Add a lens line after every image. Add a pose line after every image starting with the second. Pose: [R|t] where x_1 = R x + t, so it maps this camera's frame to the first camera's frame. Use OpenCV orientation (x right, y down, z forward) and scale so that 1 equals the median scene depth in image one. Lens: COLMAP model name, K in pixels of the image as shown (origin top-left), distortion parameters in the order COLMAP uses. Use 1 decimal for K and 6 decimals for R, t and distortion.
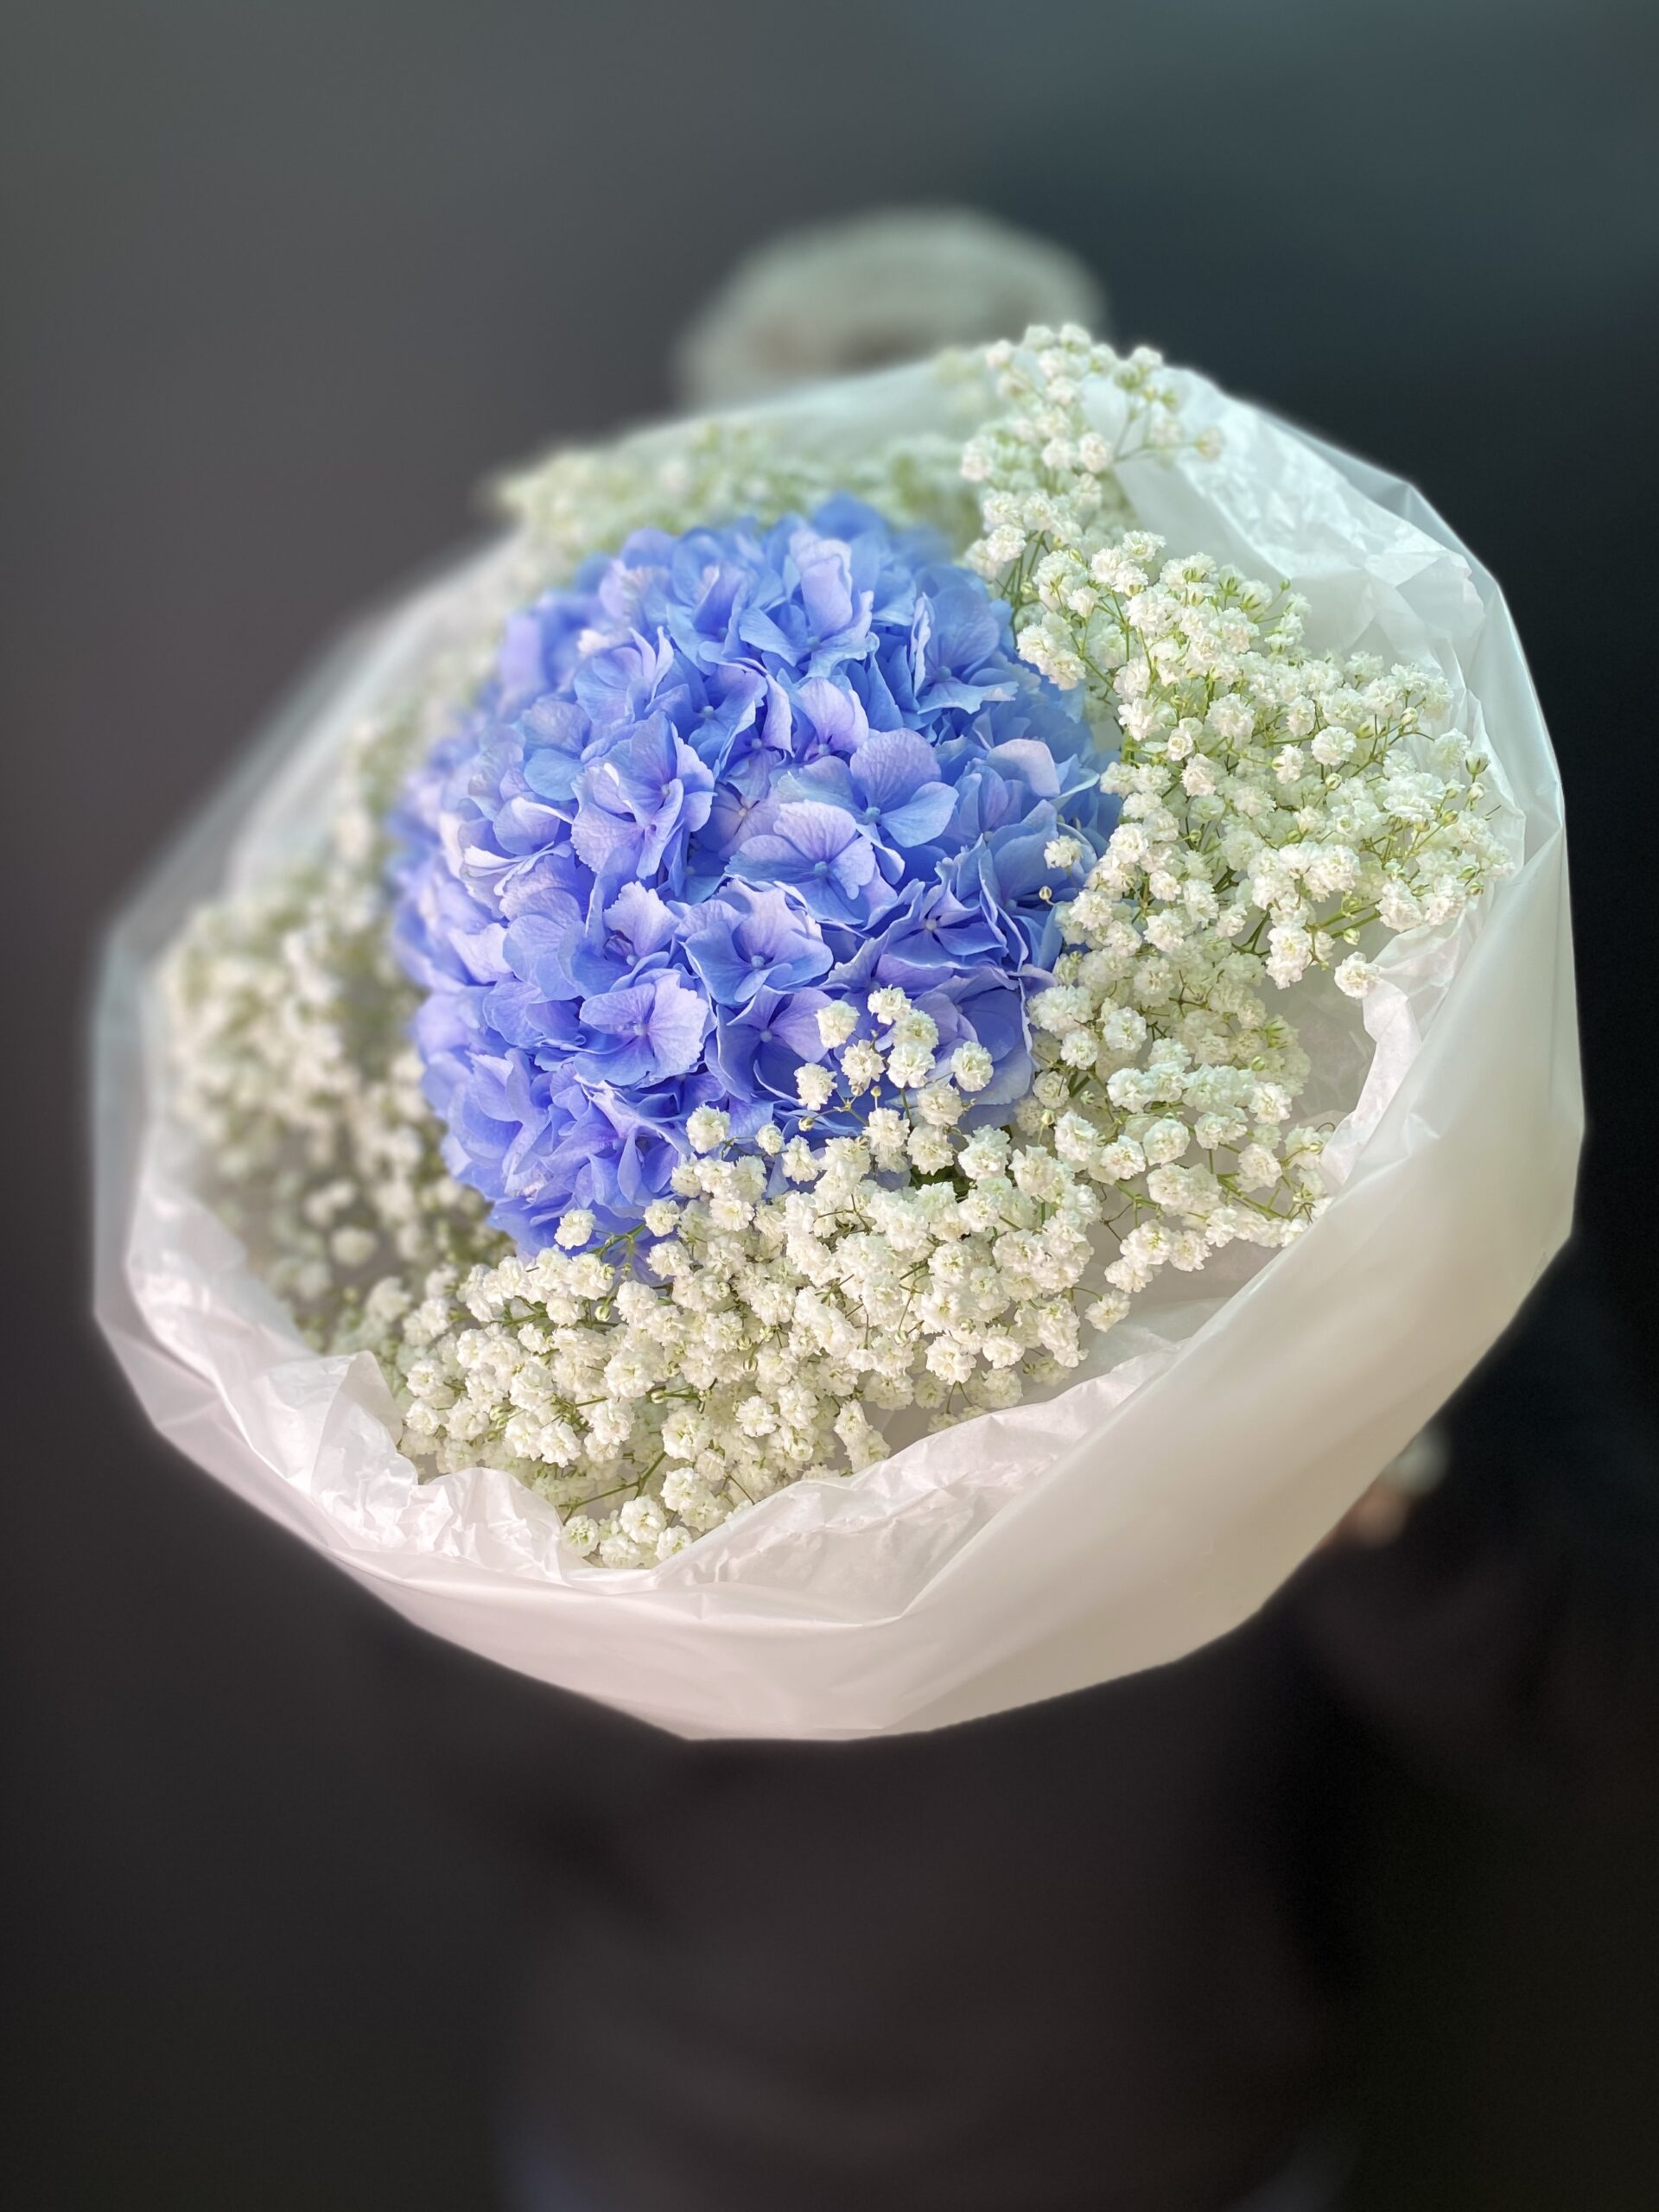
lens RADIAL K [[1638.5, 0, 822.5], [0, 1638.5, 1101.8], [0, 0, 1]] dist [-0.014018, 0.004843]
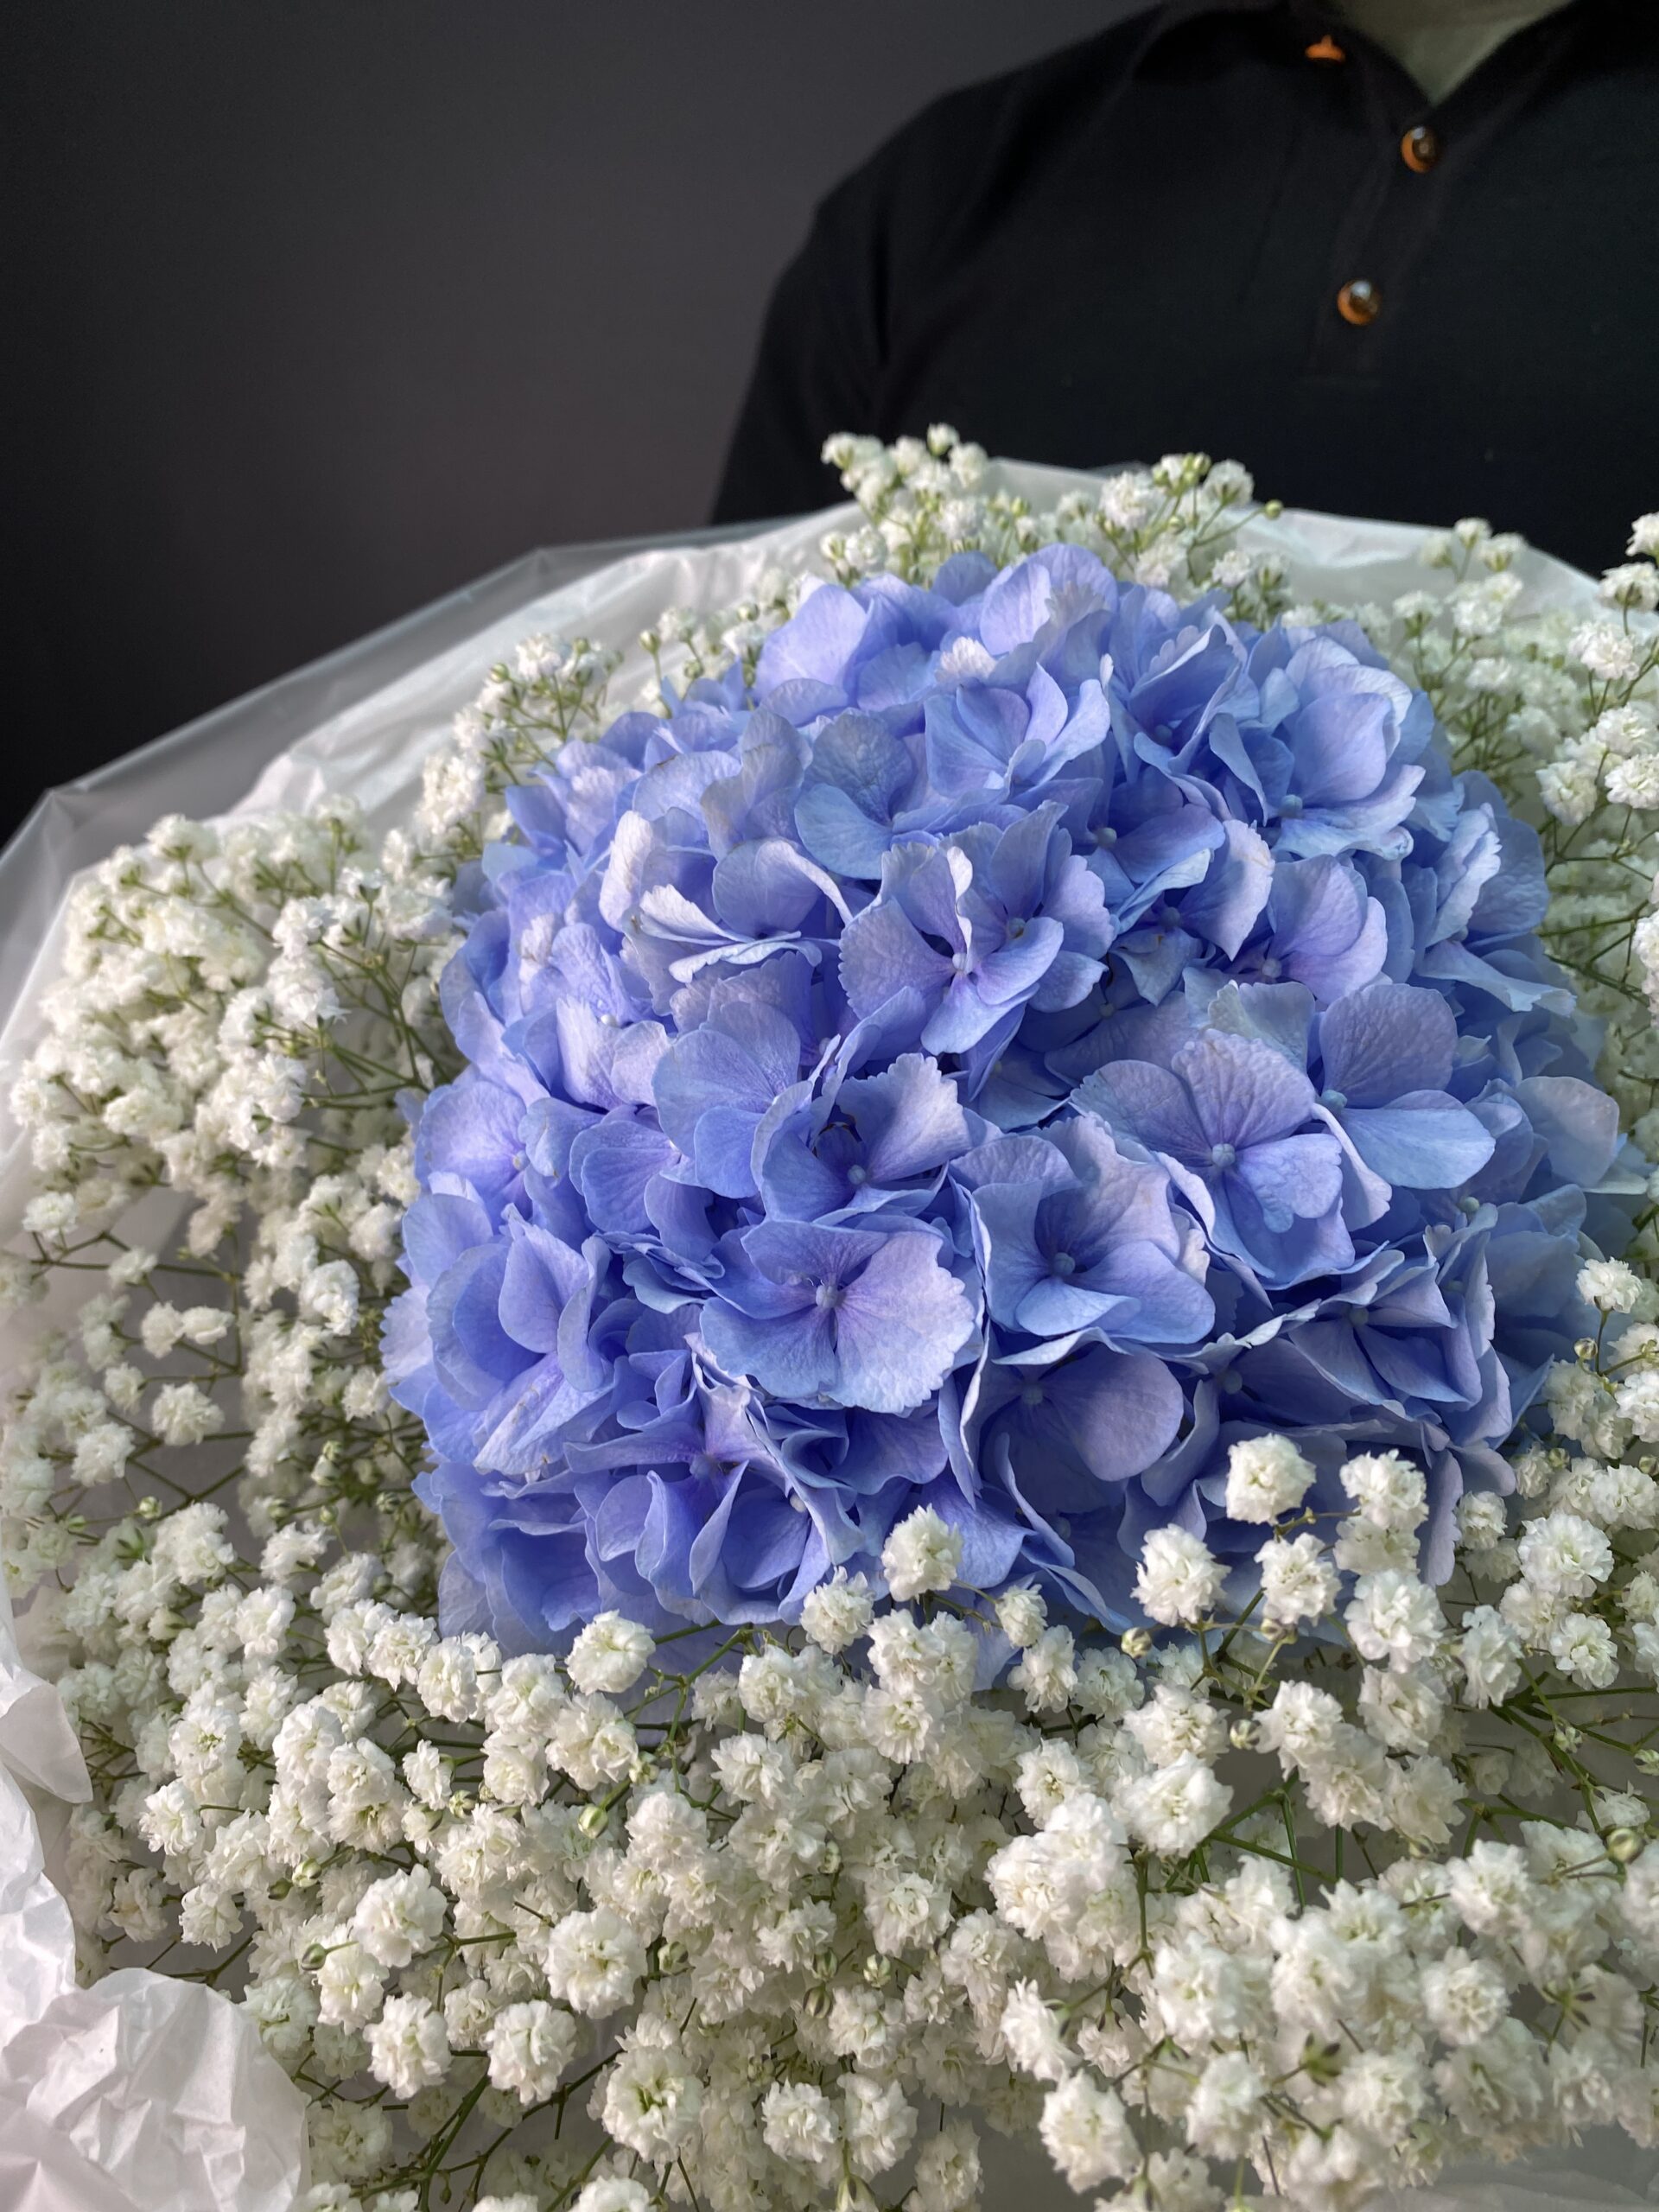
lens RADIAL K [[1553.0, 0, 840.7], [0, 1553.0, 1072.9], [0, 0, 1]] dist [0.002114, 0.000315]
pose [[0.921502, 0.384351, 0.055750, -0.165526], [-0.373336, 0.916206, -0.145556, -0.039164], [-0.107023, 0.113316, 0.987778, 0.470325]]
